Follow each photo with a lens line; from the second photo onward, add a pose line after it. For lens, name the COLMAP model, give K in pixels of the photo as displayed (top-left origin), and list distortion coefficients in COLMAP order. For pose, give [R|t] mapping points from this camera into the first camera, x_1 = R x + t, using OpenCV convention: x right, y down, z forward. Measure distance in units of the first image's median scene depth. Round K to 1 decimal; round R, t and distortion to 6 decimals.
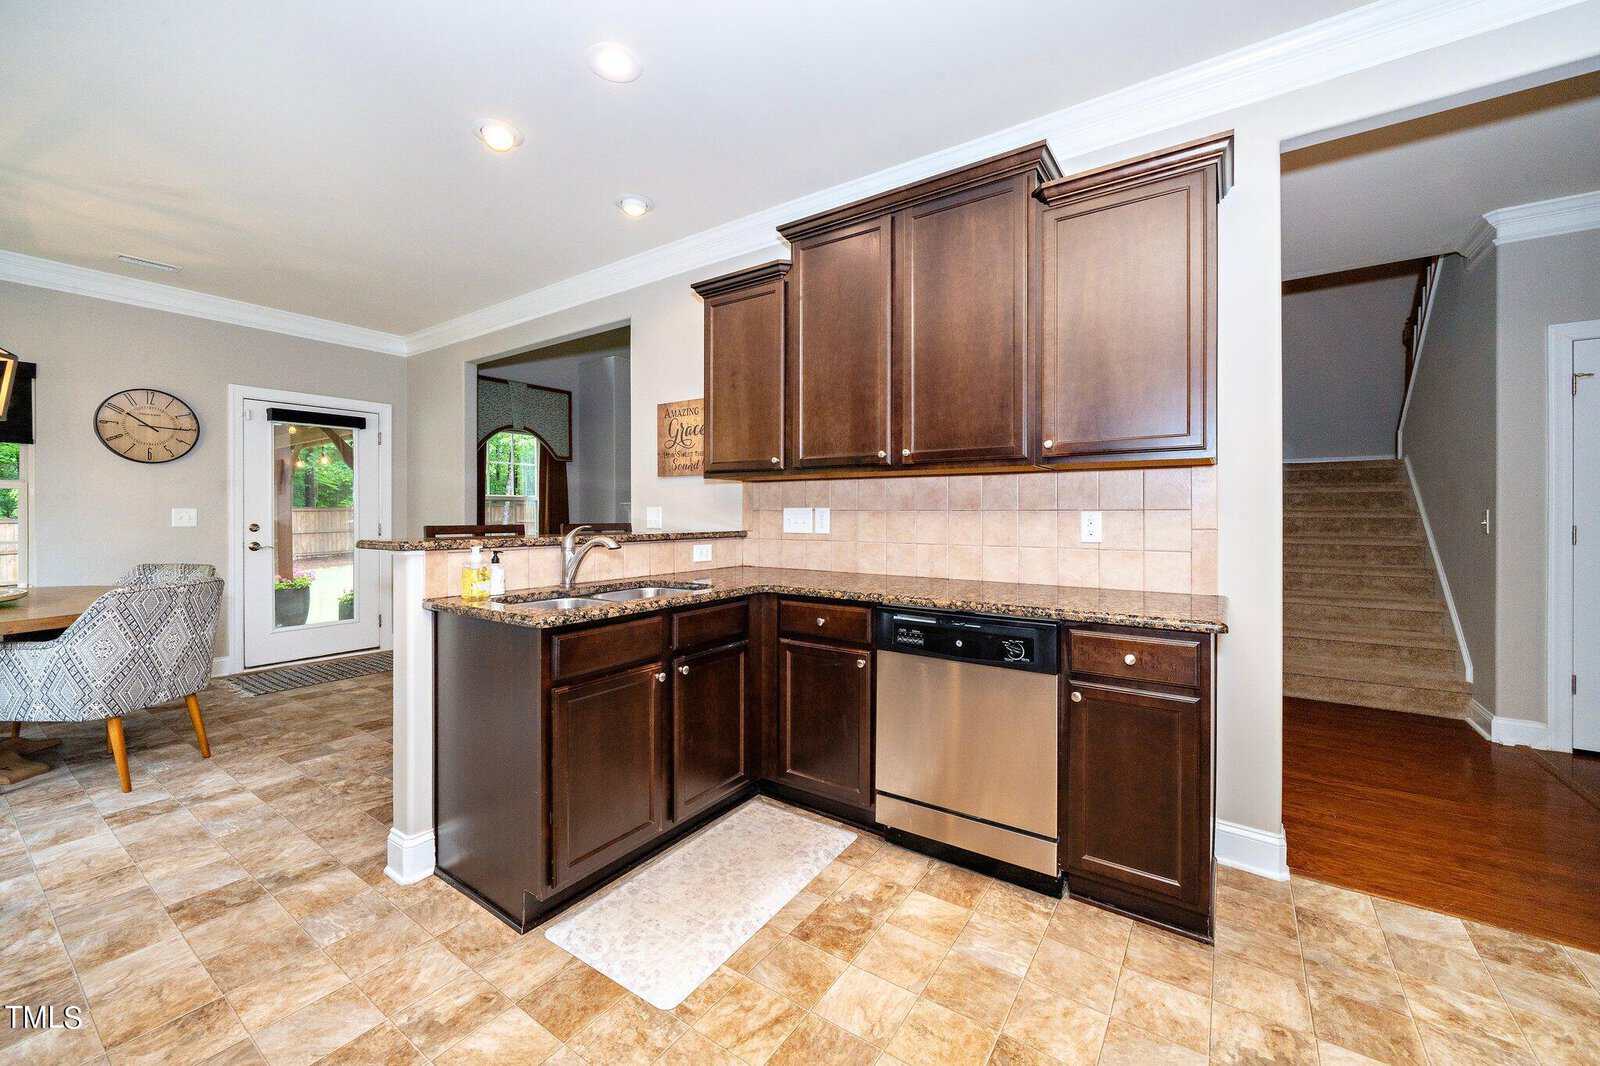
lens RADIAL K [[624.0, 0, 789.1], [0, 624.0, 512.8], [0, 0, 1]] dist [-0.002852, 0.000413]
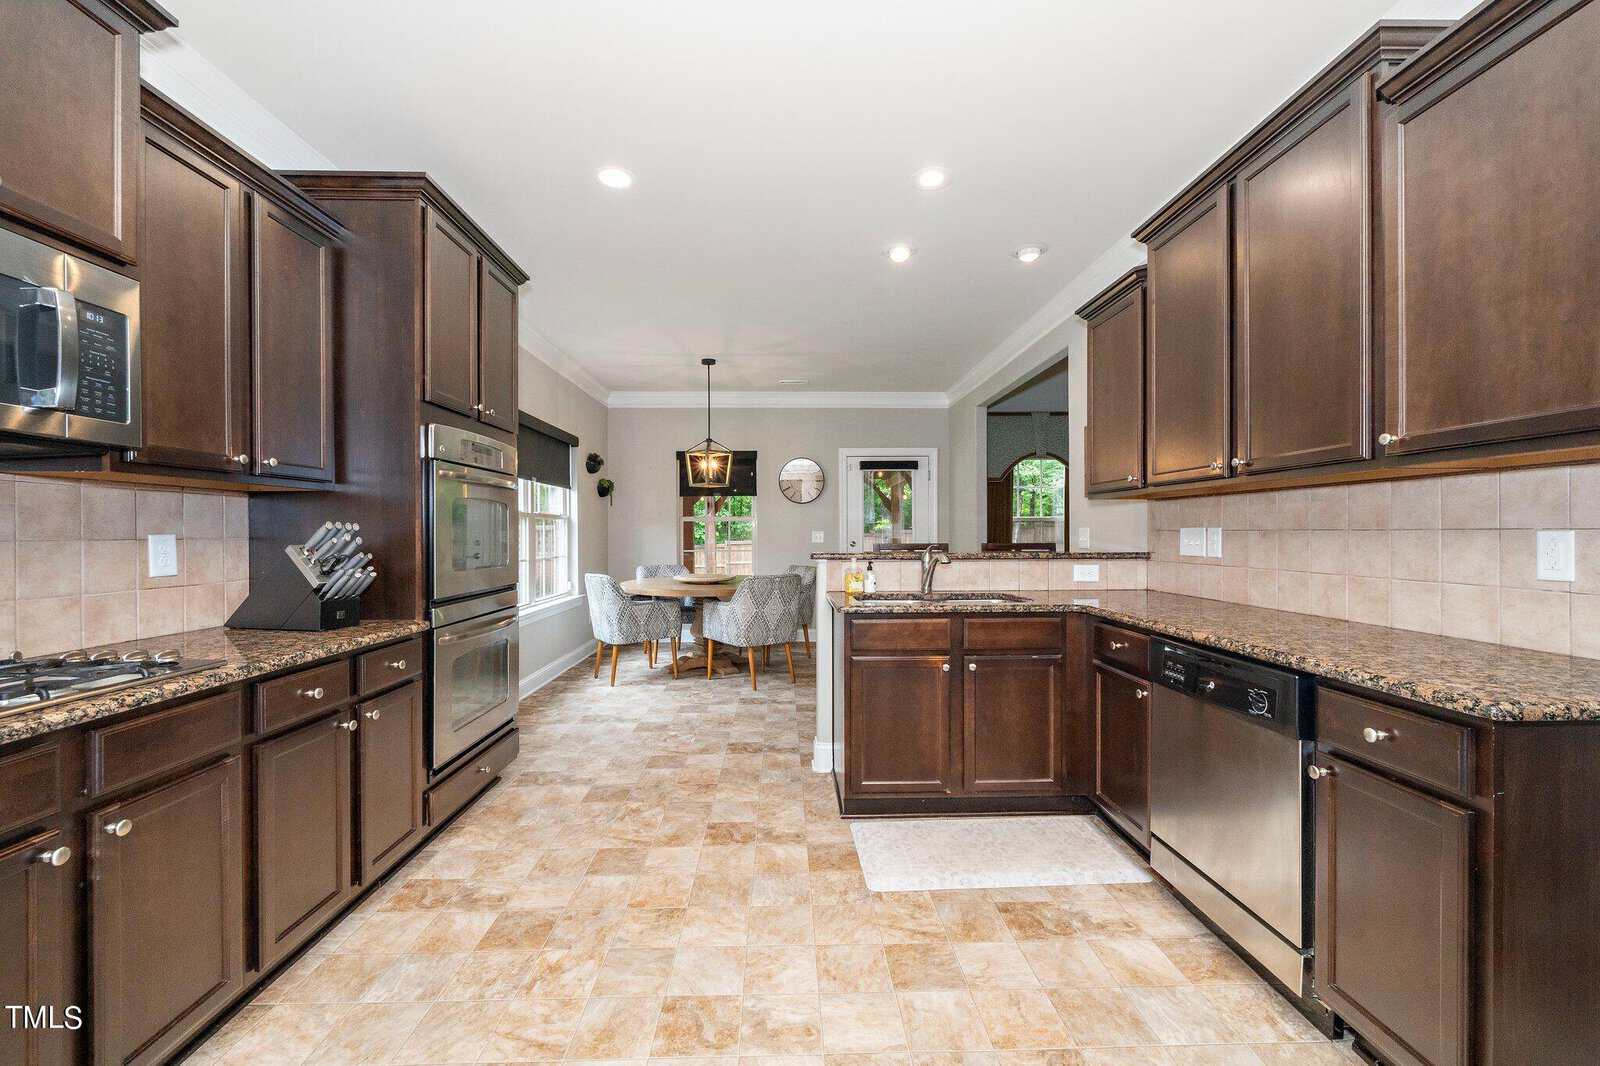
lens RADIAL K [[631.9, 0, 800.3], [0, 631.9, 532.1], [0, 0, 1]] dist [0.000744, -0.000761]
pose [[0.600408, -0.004268, -0.799683, 0.513486], [0.005191, 0.999985, -0.001439, -0.004325], [0.799677, -0.003287, 0.600421, 0.012586]]
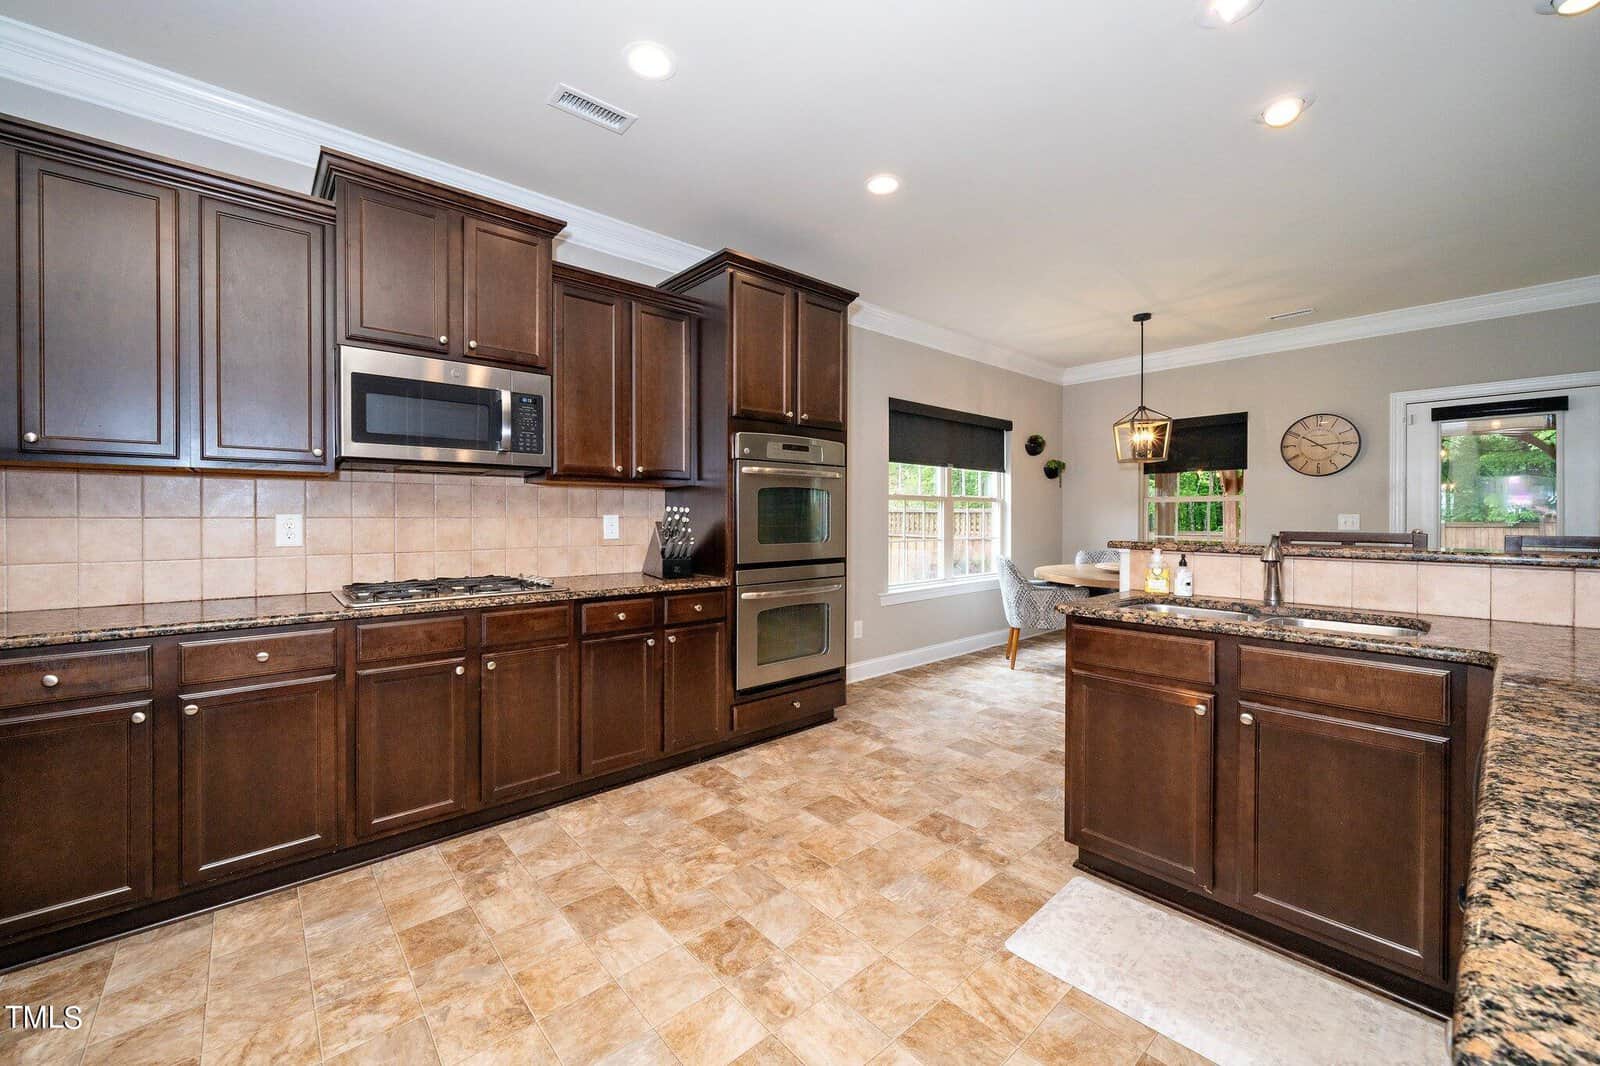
lens RADIAL K [[624.0, 0, 807.7], [0, 624.0, 517.0], [0, 0, 1]] dist [-0.002852, 0.000413]
pose [[-0.214723, -0.000071, -0.976675, 0.615676], [-0.000465, 1.000000, 0.000029, -0.001891], [0.976675, 0.000461, -0.214723, 0.536382]]
